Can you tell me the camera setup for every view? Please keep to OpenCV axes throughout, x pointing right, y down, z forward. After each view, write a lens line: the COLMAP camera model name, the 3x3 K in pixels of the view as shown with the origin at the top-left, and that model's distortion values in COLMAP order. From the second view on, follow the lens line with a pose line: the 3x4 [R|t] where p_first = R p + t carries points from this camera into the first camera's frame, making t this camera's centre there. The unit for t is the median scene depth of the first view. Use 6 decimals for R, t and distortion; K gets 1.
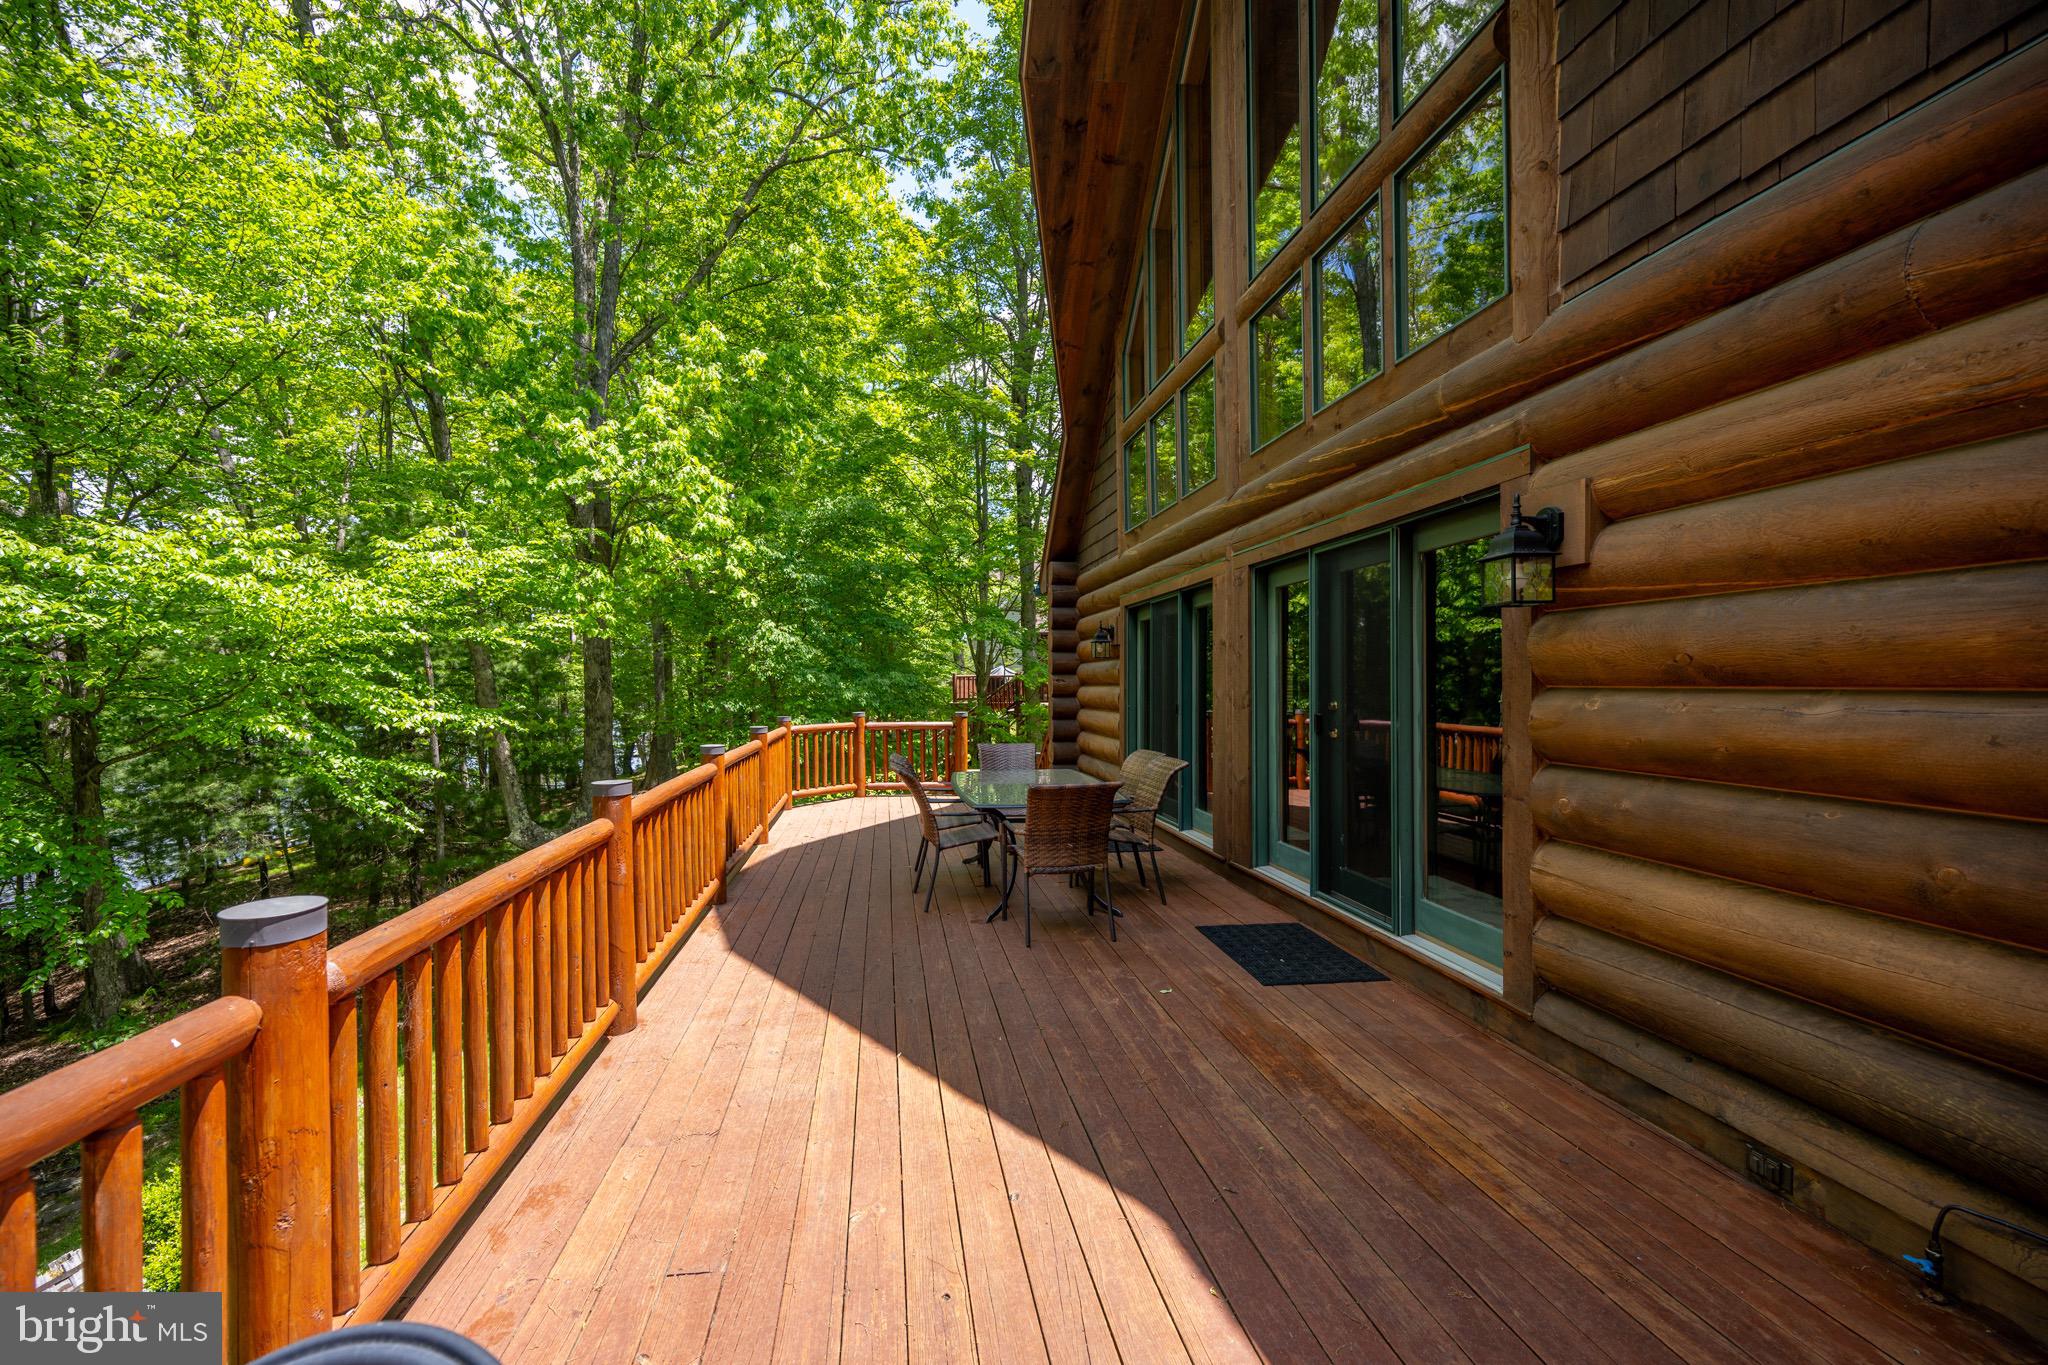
lens RADIAL K [[835.0, 0, 969.0], [0, 835.0, 685.7], [0, 0, 1]] dist [-0.000412, -0.000103]
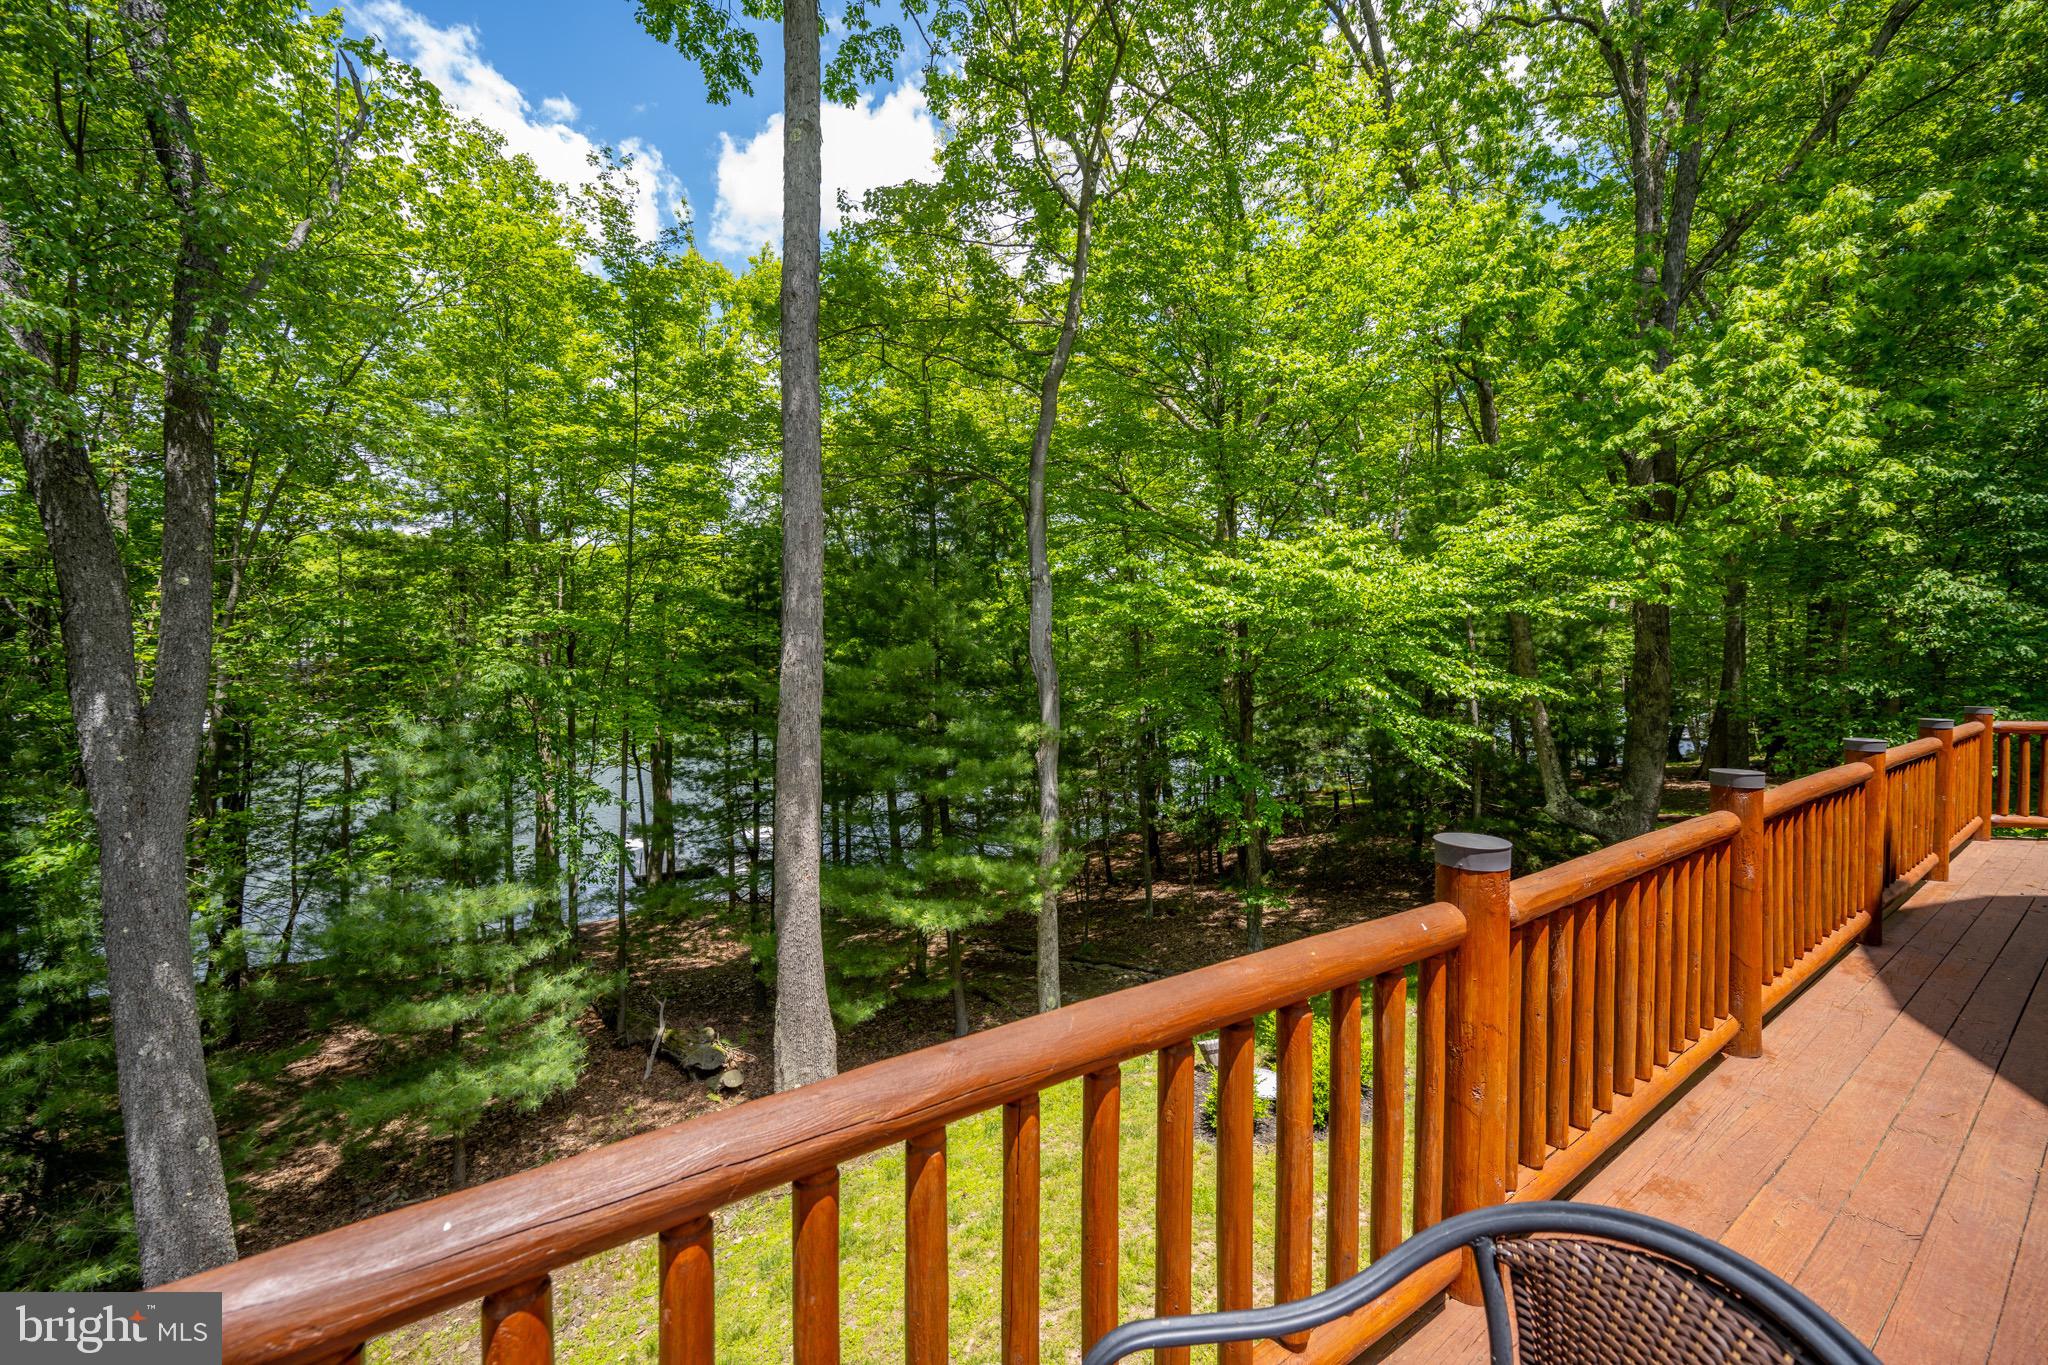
lens RADIAL K [[808.7, 0, 1025.6], [0, 808.7, 678.0], [0, 0, 1]] dist [-0.000903, -0.000120]
pose [[0.484841, 0.035144, -0.873896, -0.012828], [-0.010664, 0.999356, 0.034273, -0.001206], [0.874537, -0.007298, 0.484903, -0.018724]]
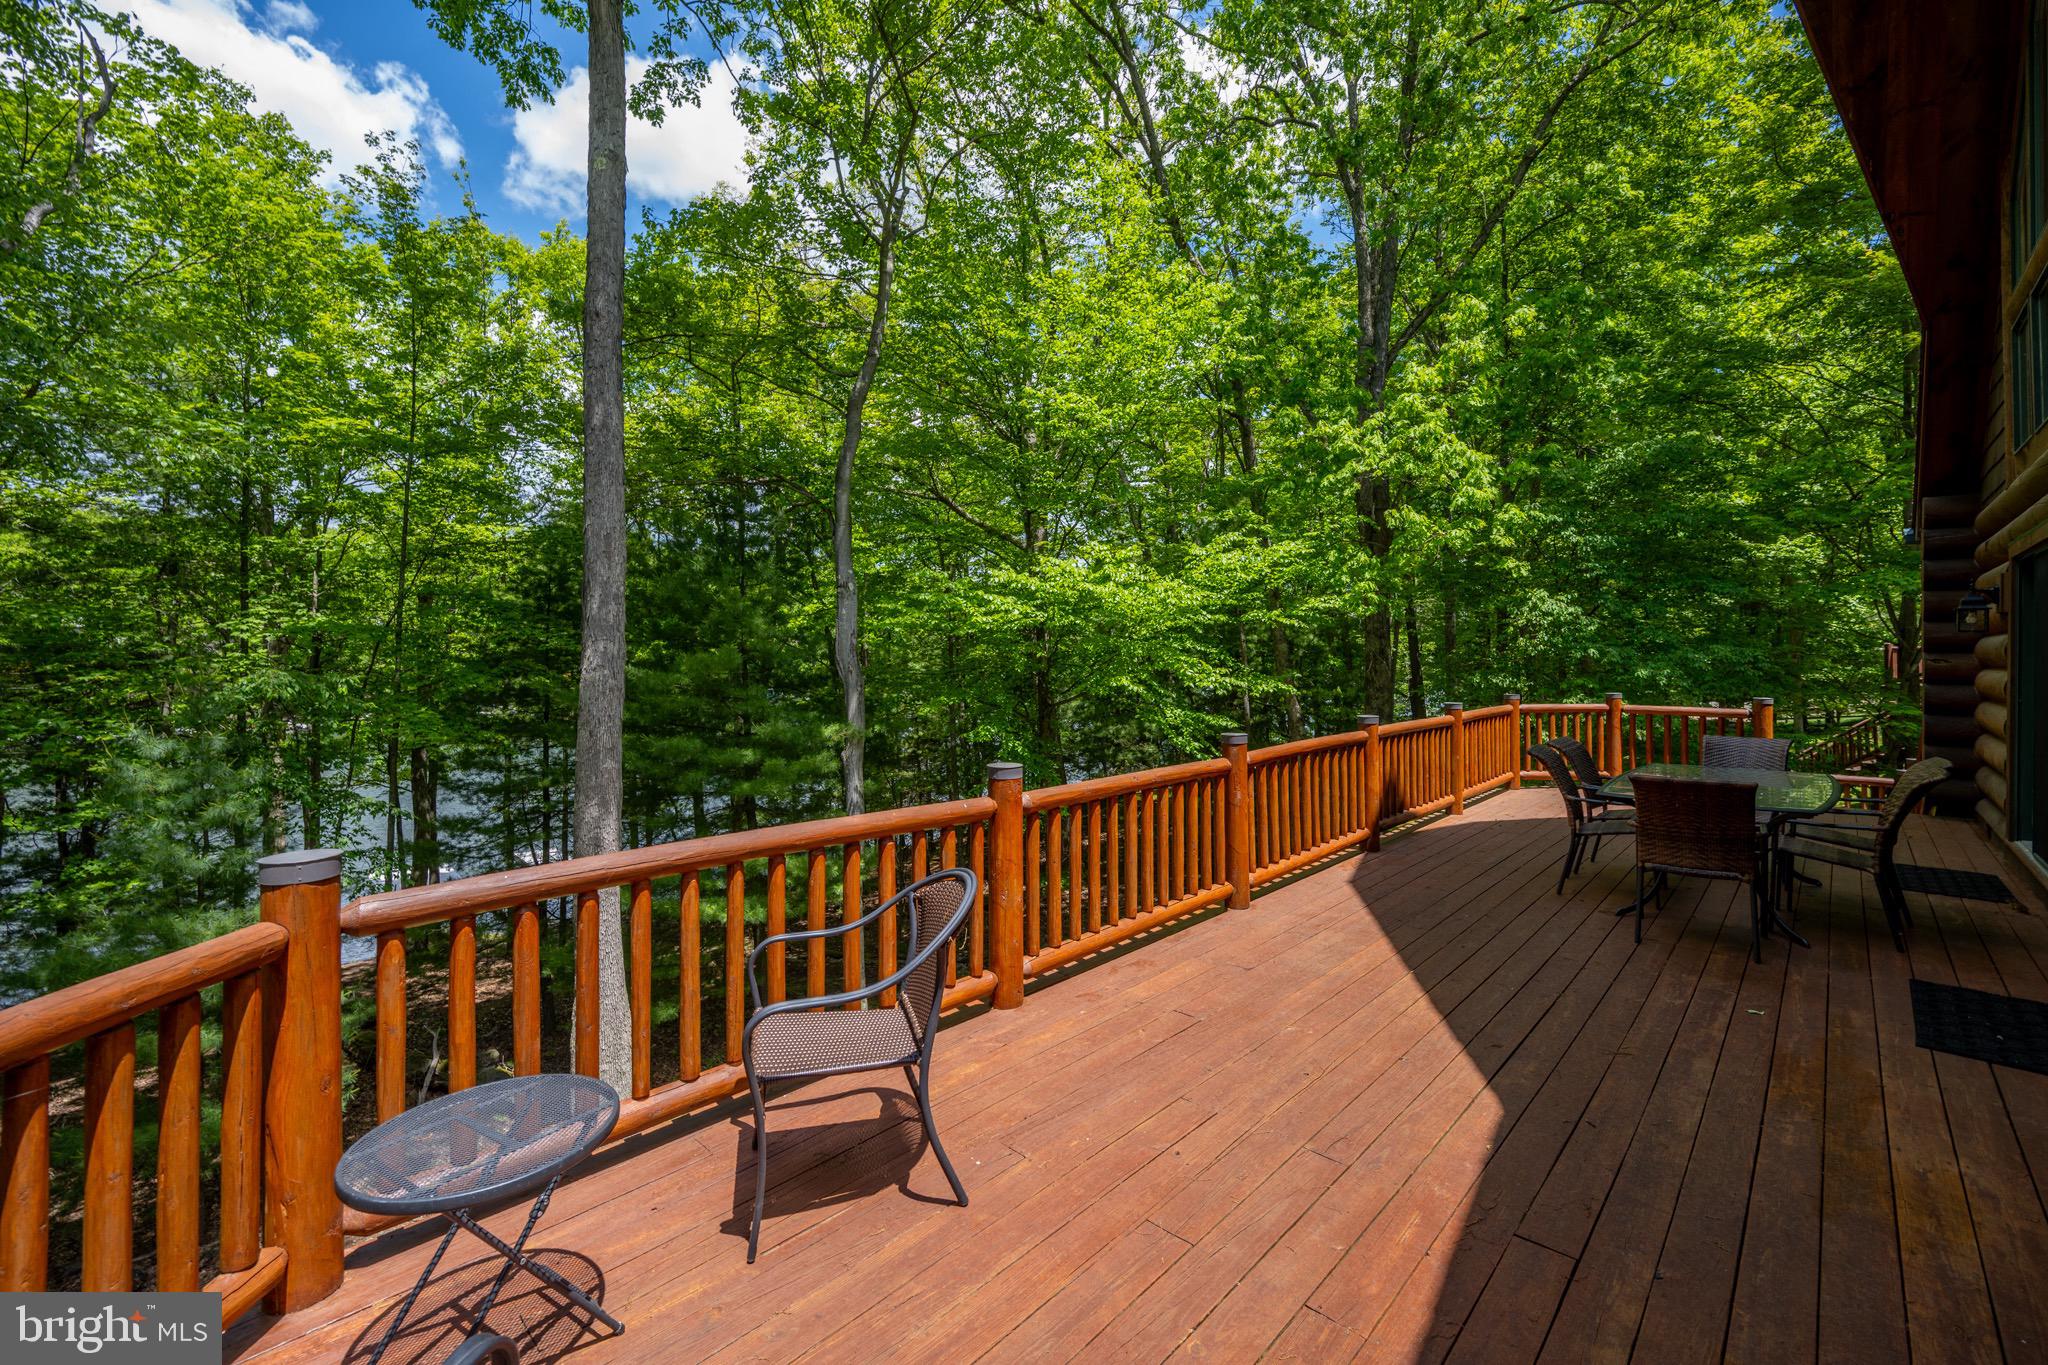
lens RADIAL K [[846.2, 0, 1025.6], [0, 846.2, 648.4], [0, 0, 1]] dist [-0.001831, -0.000170]
pose [[0.650124, 0.001836, -0.759826, 0.115559], [-0.007482, 0.999964, -0.003985, -0.005888], [0.759791, 0.008276, 0.650114, -0.057815]]
